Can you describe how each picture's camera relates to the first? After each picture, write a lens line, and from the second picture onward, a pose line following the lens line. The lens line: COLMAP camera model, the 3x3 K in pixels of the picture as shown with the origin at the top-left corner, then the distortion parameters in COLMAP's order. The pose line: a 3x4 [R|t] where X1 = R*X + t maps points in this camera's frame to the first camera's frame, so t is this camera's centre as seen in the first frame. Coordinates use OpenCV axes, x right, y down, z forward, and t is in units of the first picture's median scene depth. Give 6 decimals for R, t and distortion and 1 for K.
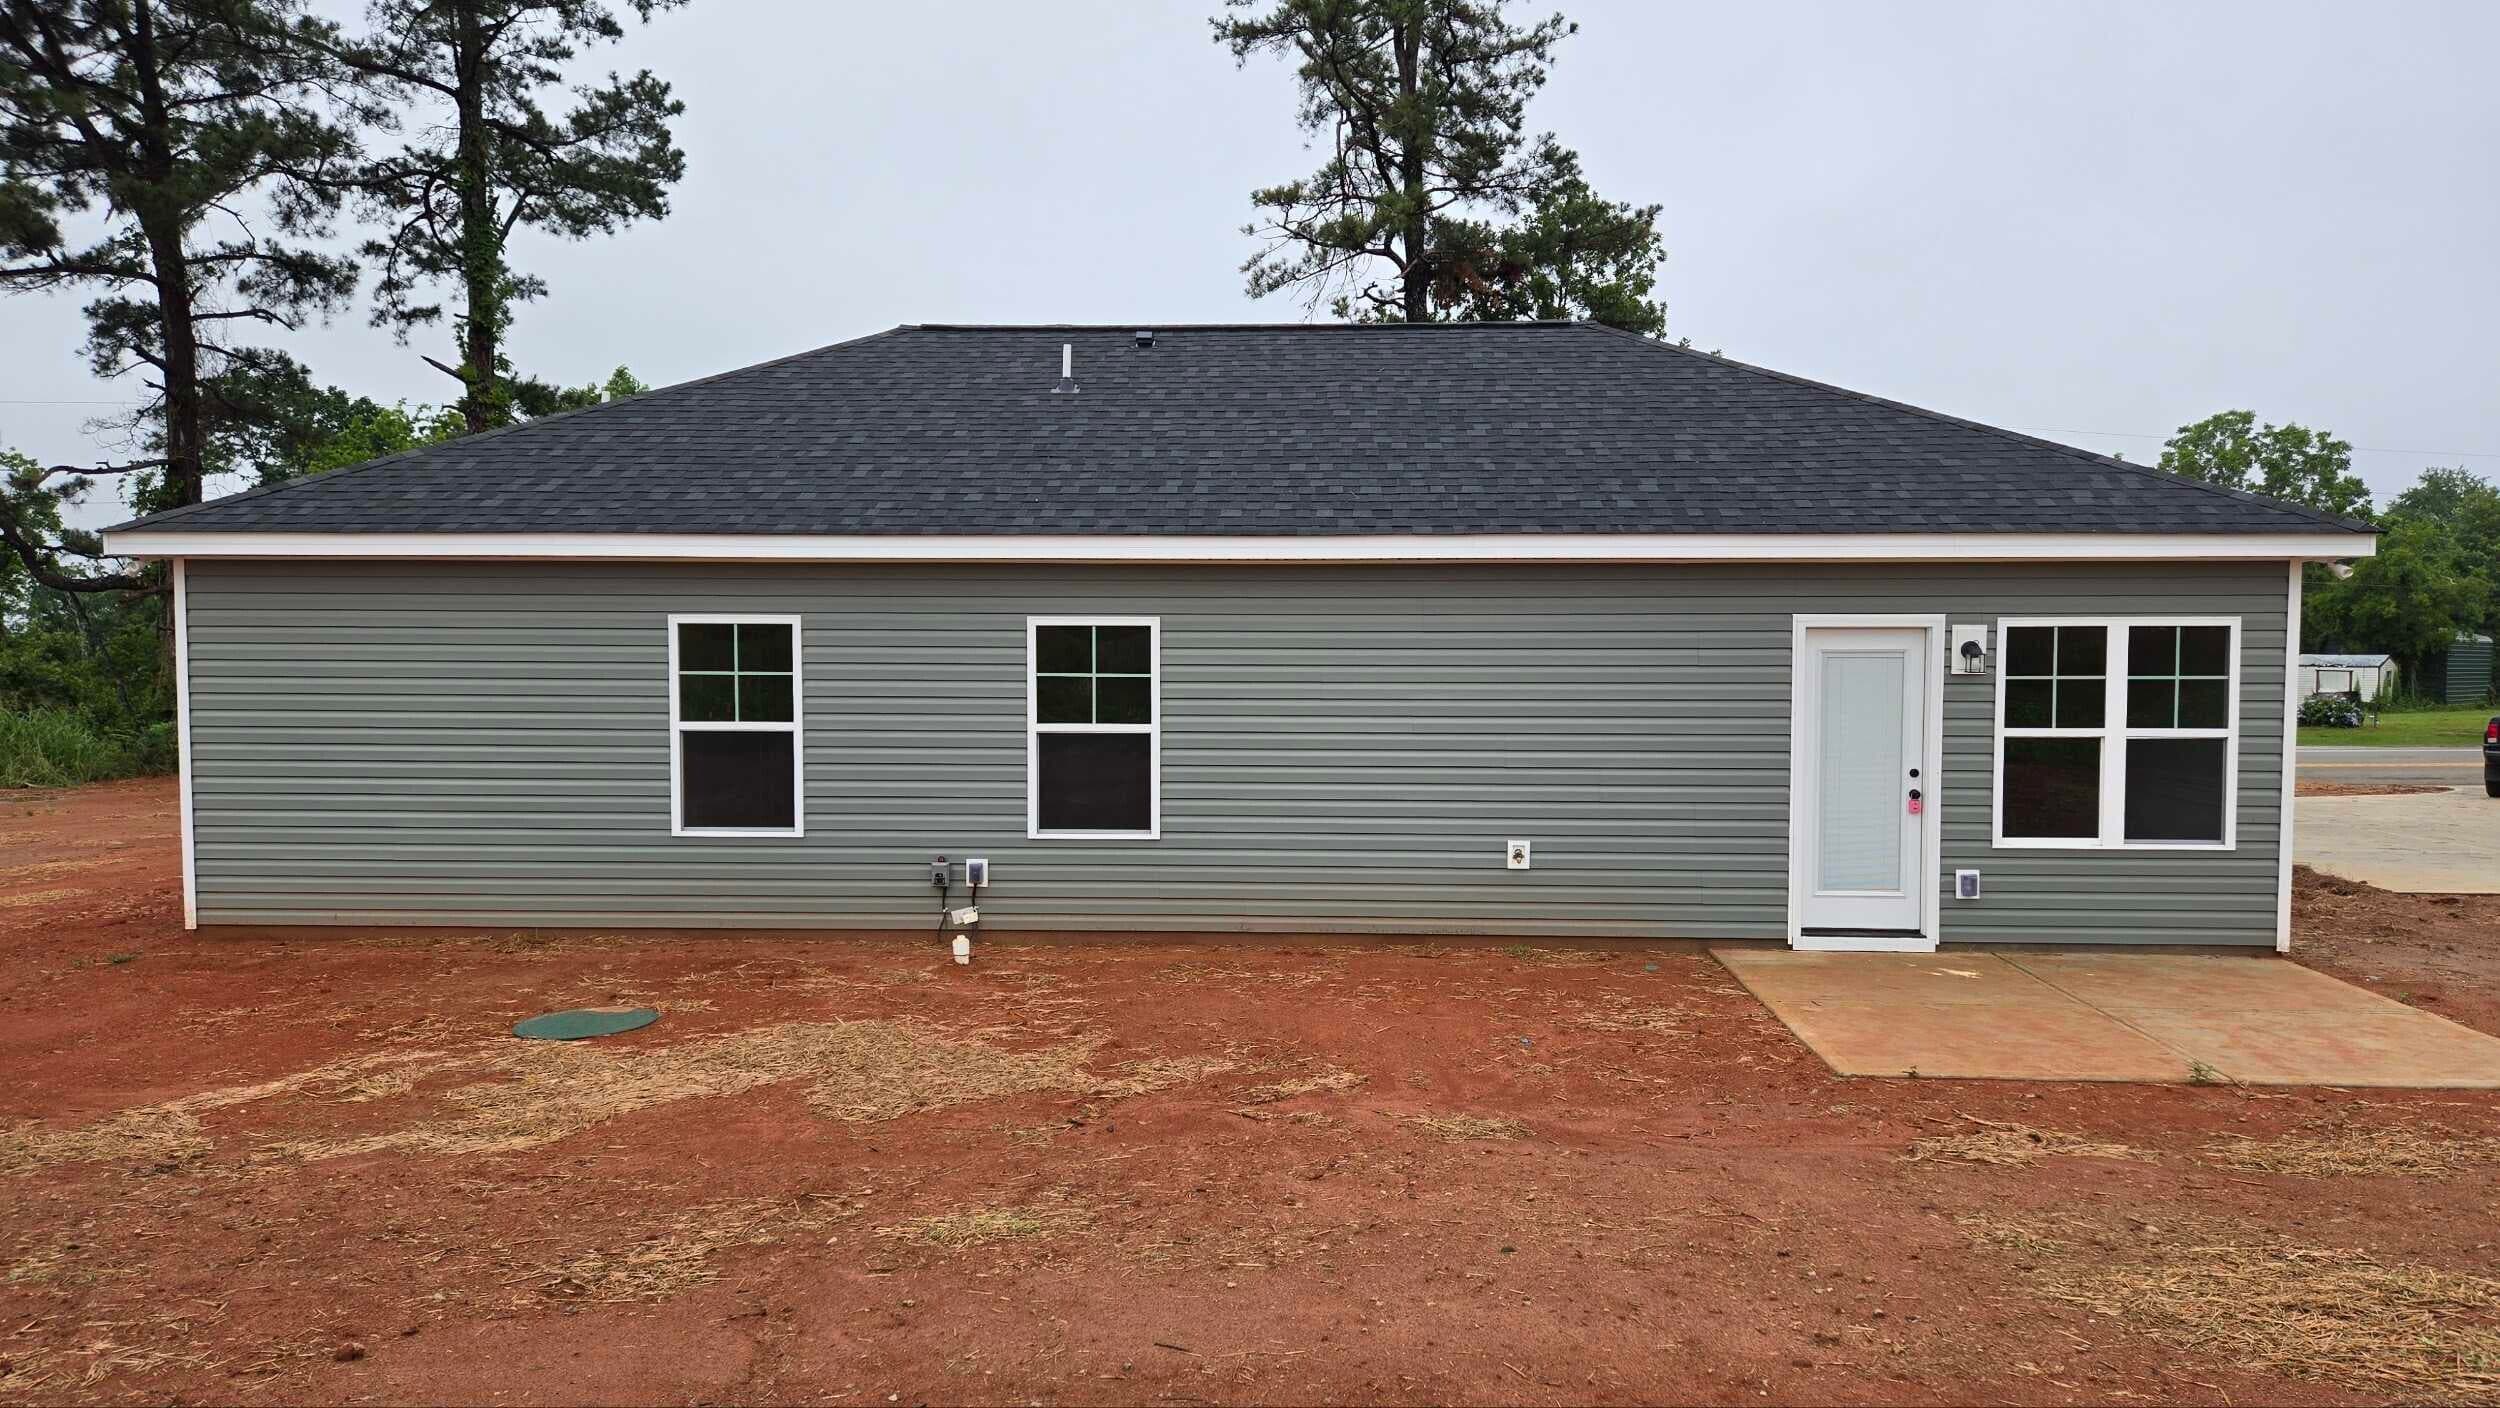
lens RADIAL K [[1716.4, 0, 1267.9], [0, 1716.4, 707.7], [0, 0, 1]] dist [0.038319, -0.005339]
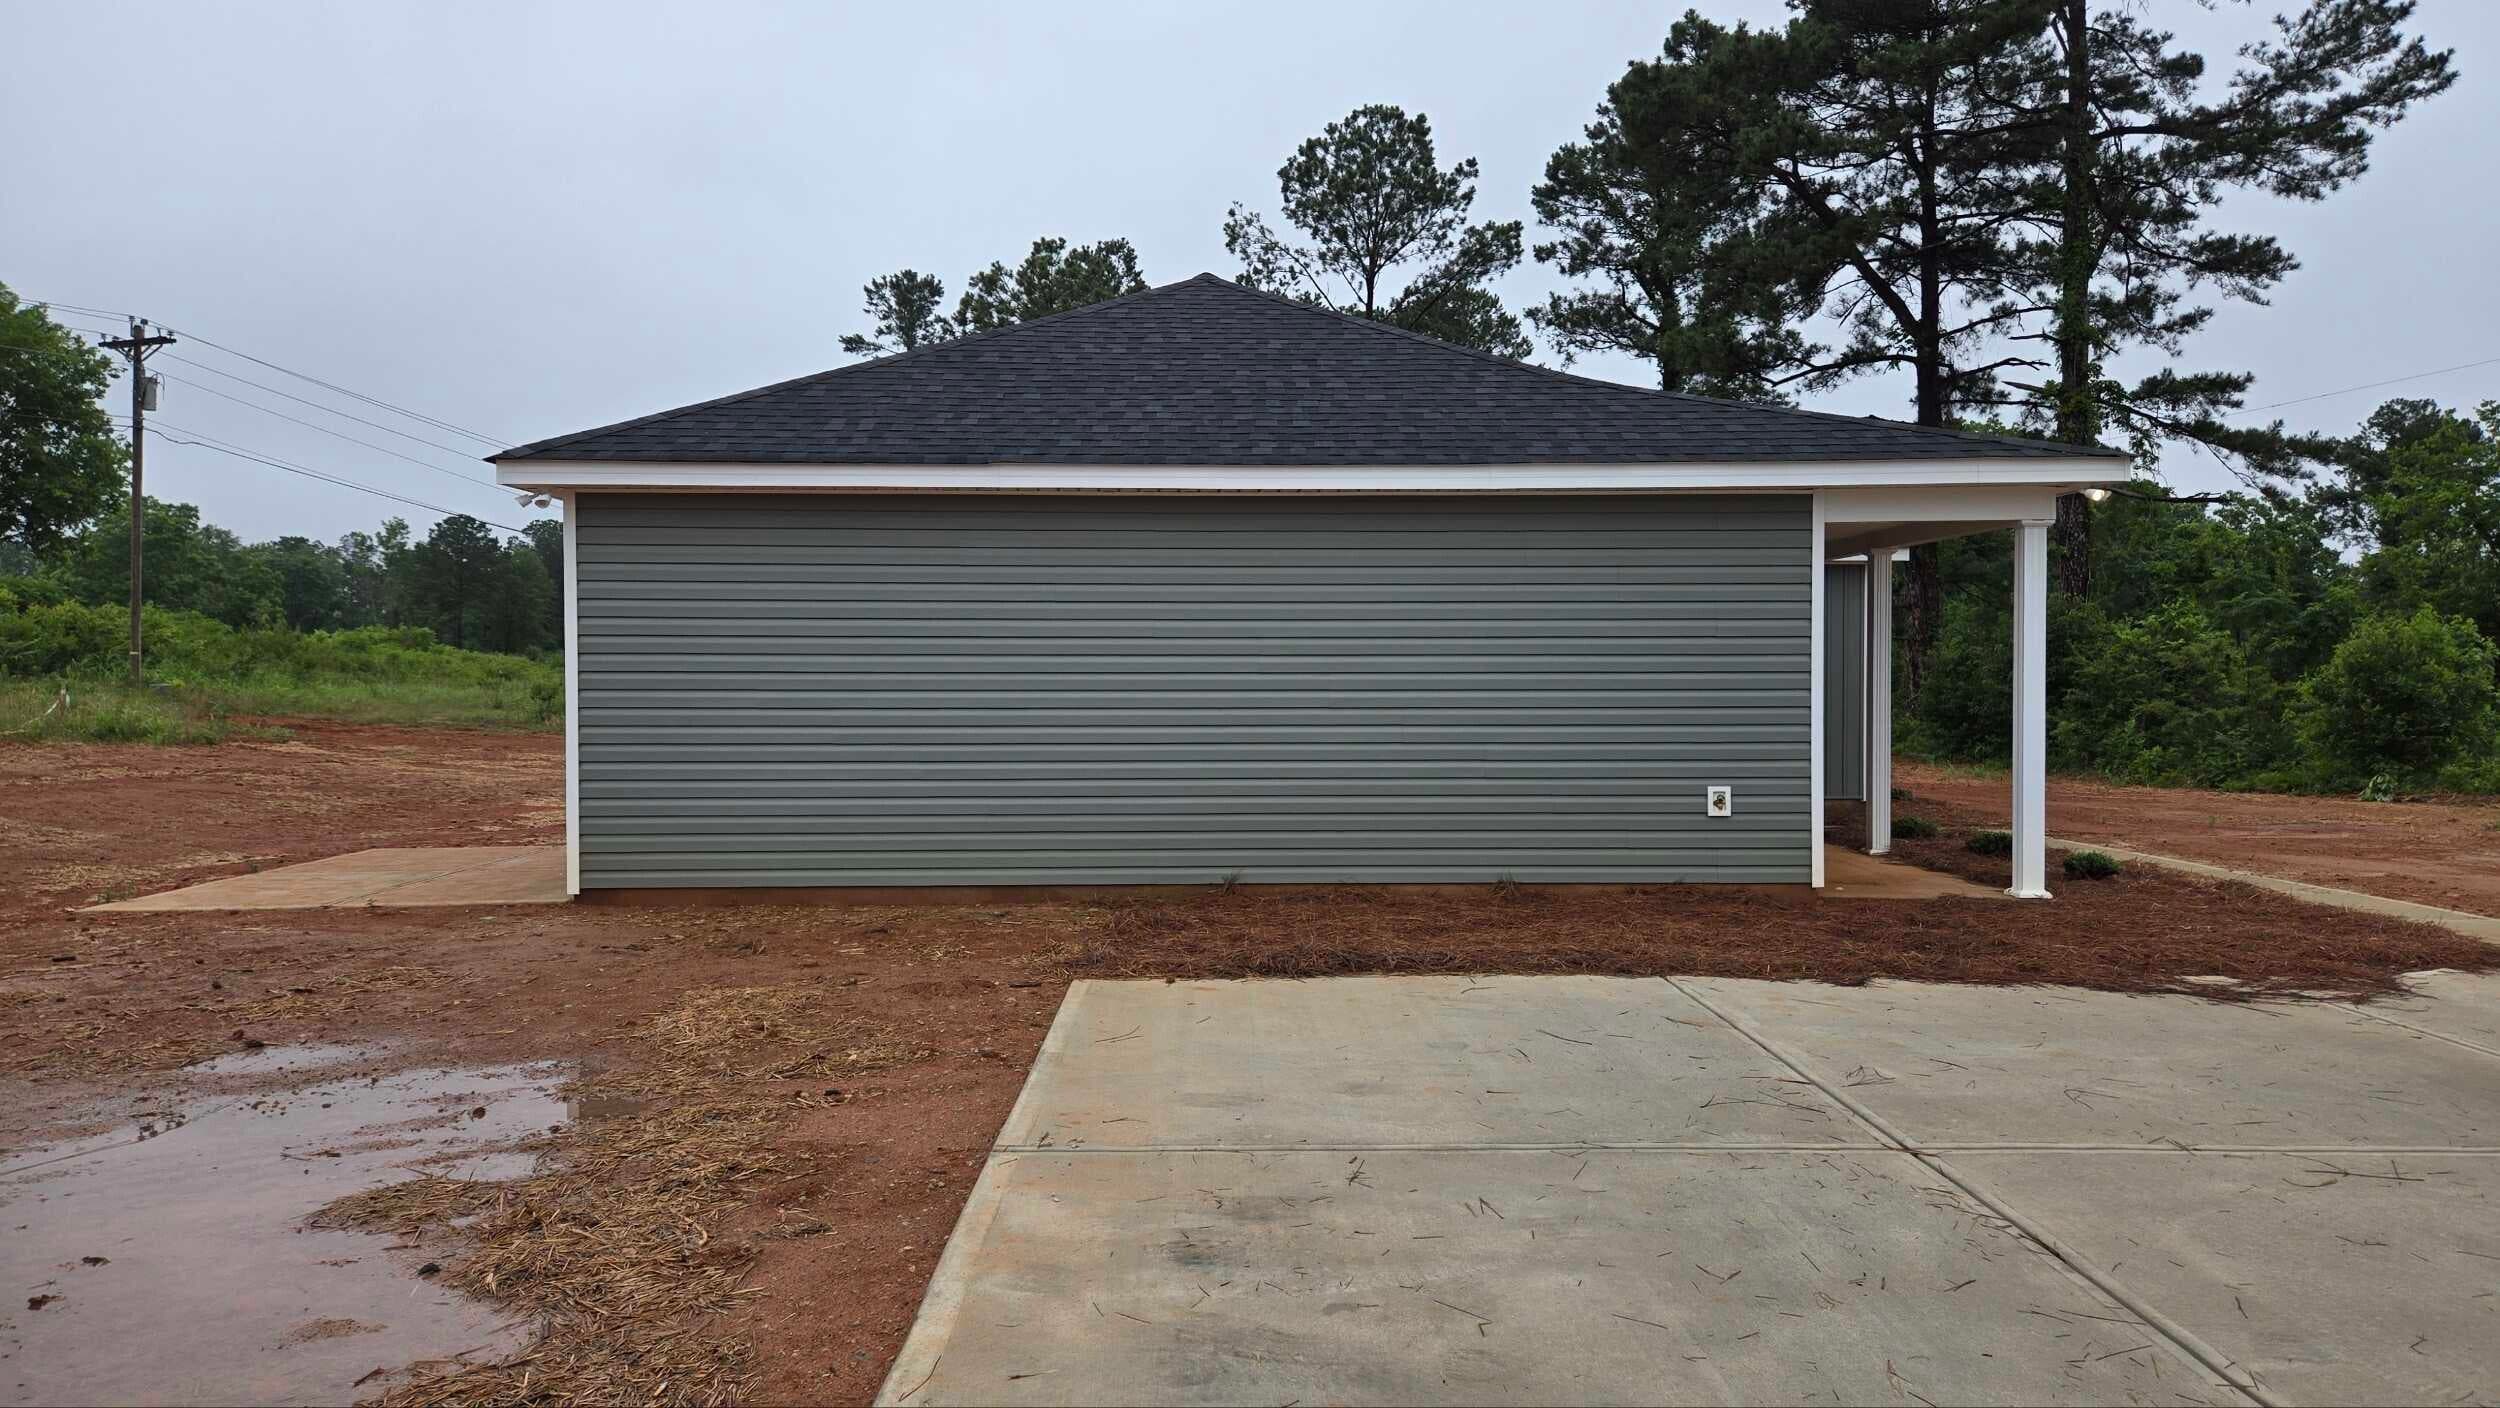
lens RADIAL K [[1716.4, 0, 1267.9], [0, 1716.4, 707.7], [0, 0, 1]] dist [0.038319, -0.005339]
pose [[0.057577, 0.017721, -0.998184, 1.574083], [-0.041447, 0.999023, 0.015345, 0.006653], [0.997480, 0.040488, 0.058255, 1.353855]]
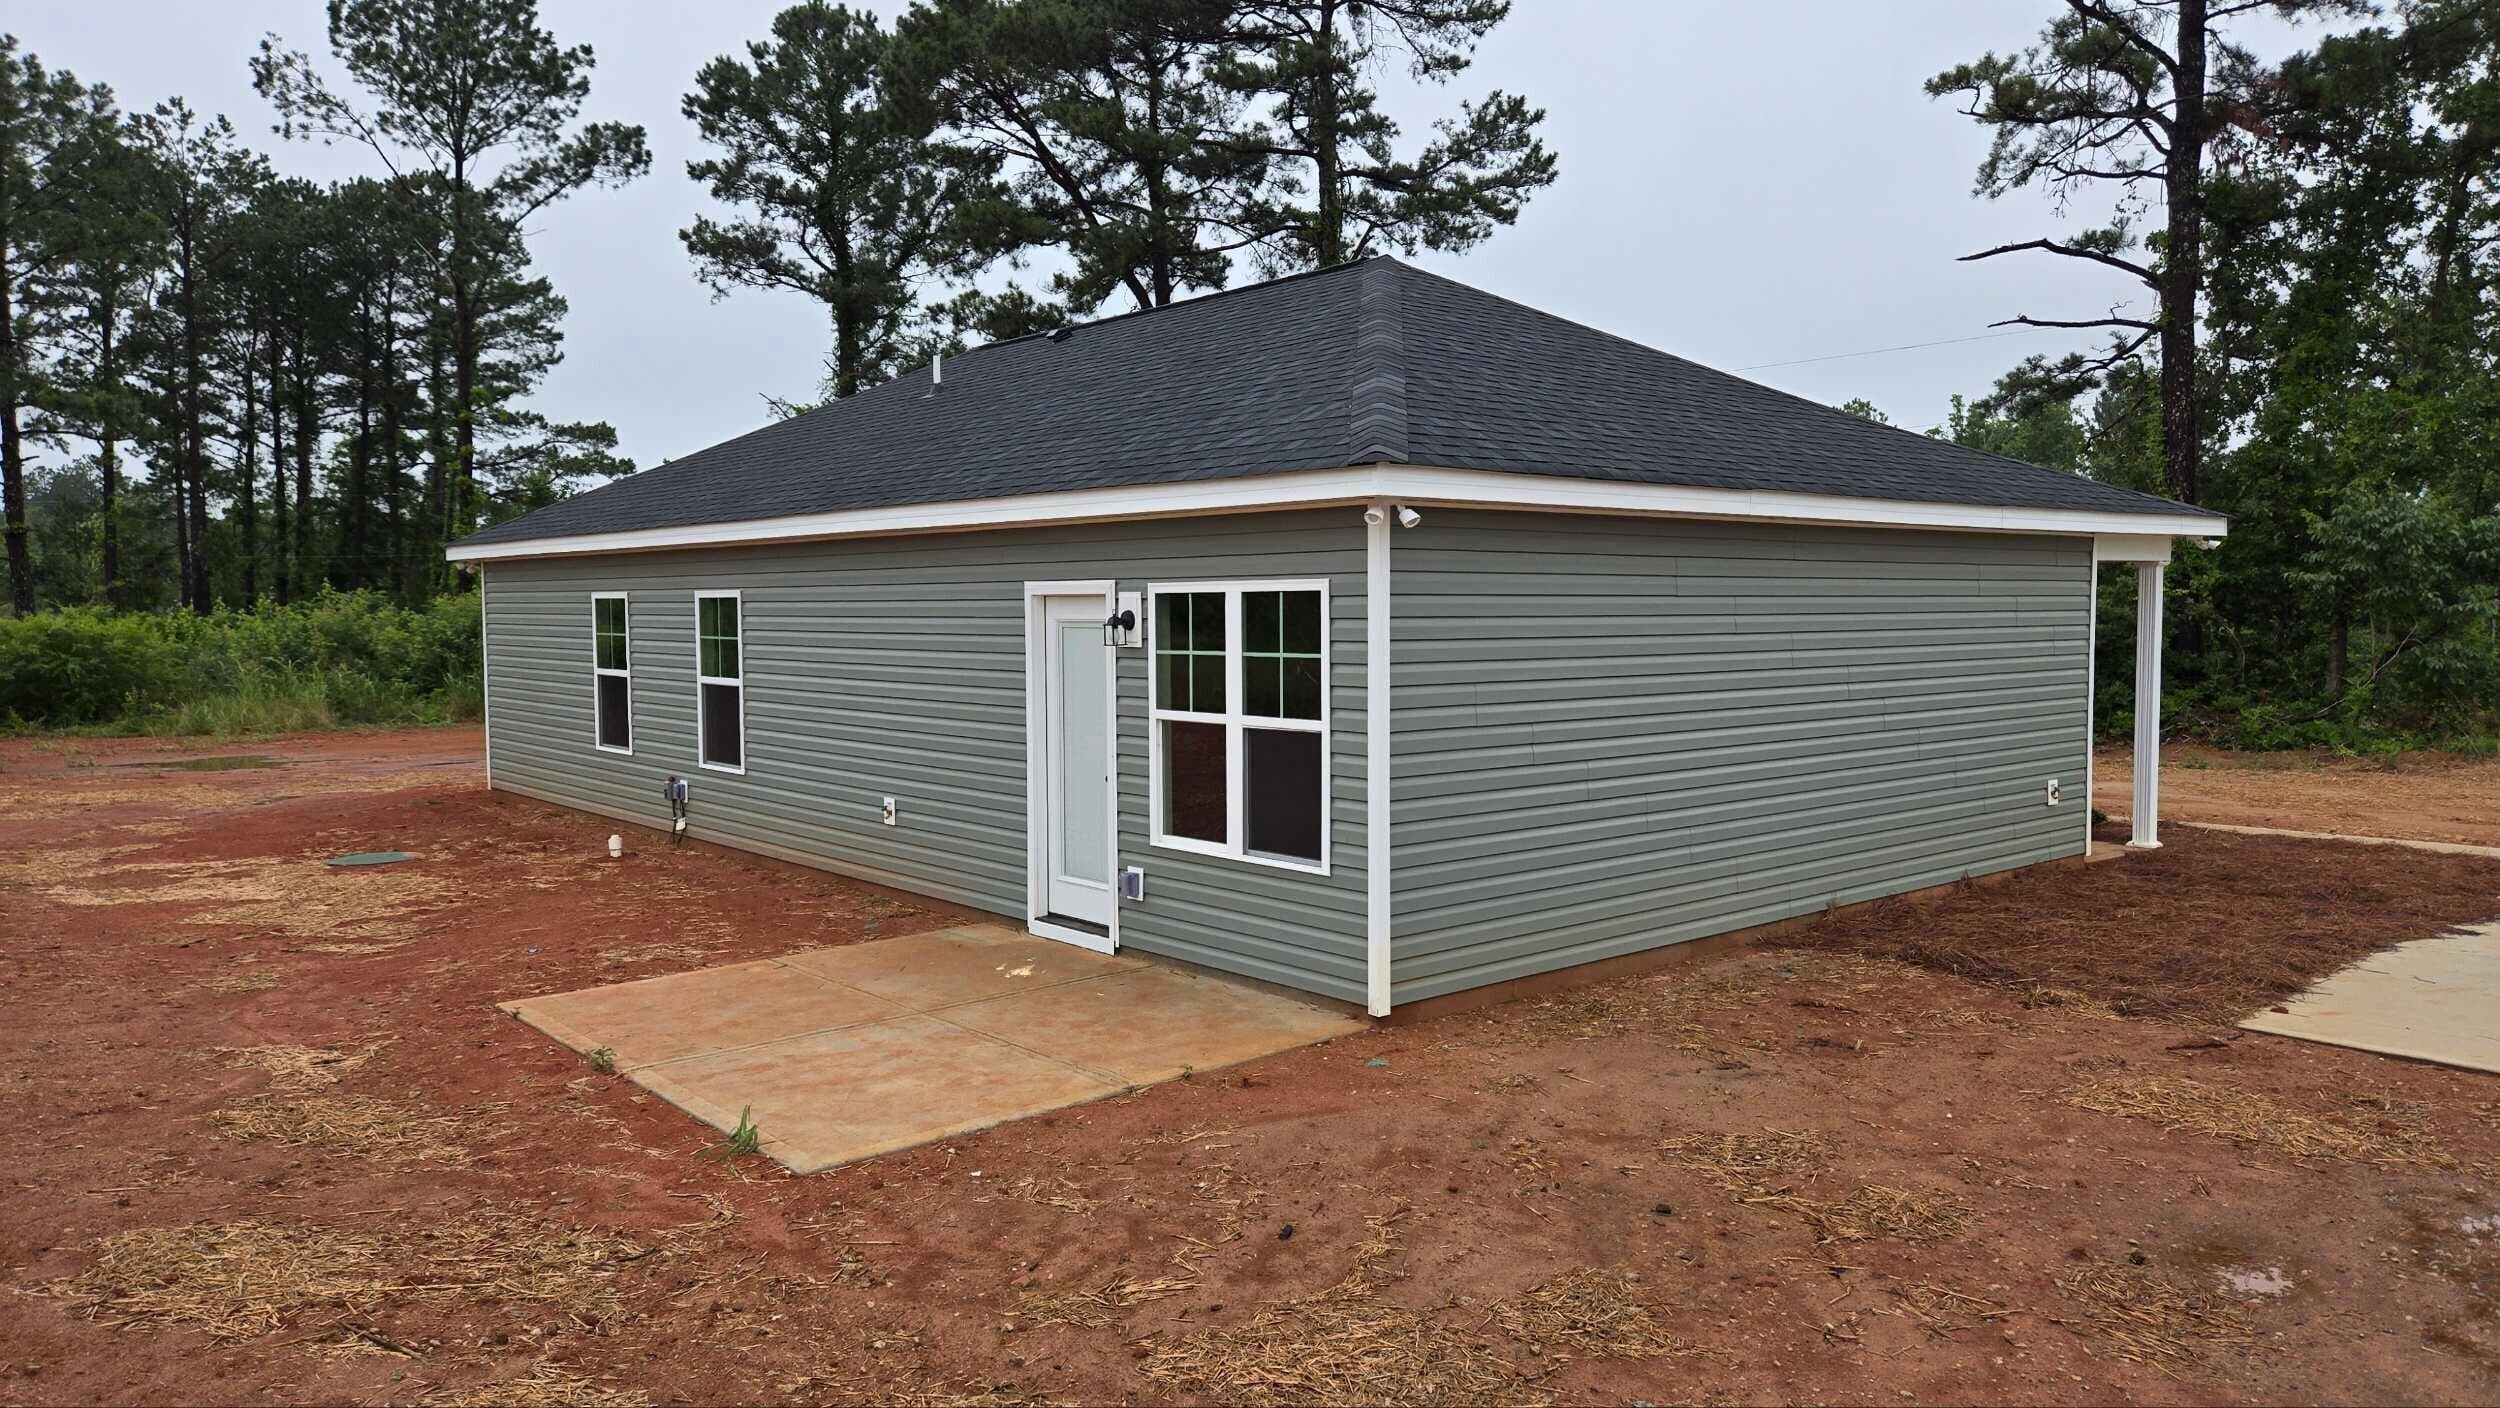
lens RADIAL K [[1716.4, 0, 1267.9], [0, 1716.4, 707.7], [0, 0, 1]] dist [0.038319, -0.005339]
pose [[0.691515, 0.039496, -0.721282, 1.088353], [-0.026788, 0.999219, 0.029033, -0.015737], [0.721866, -0.000755, 0.692033, 0.437669]]
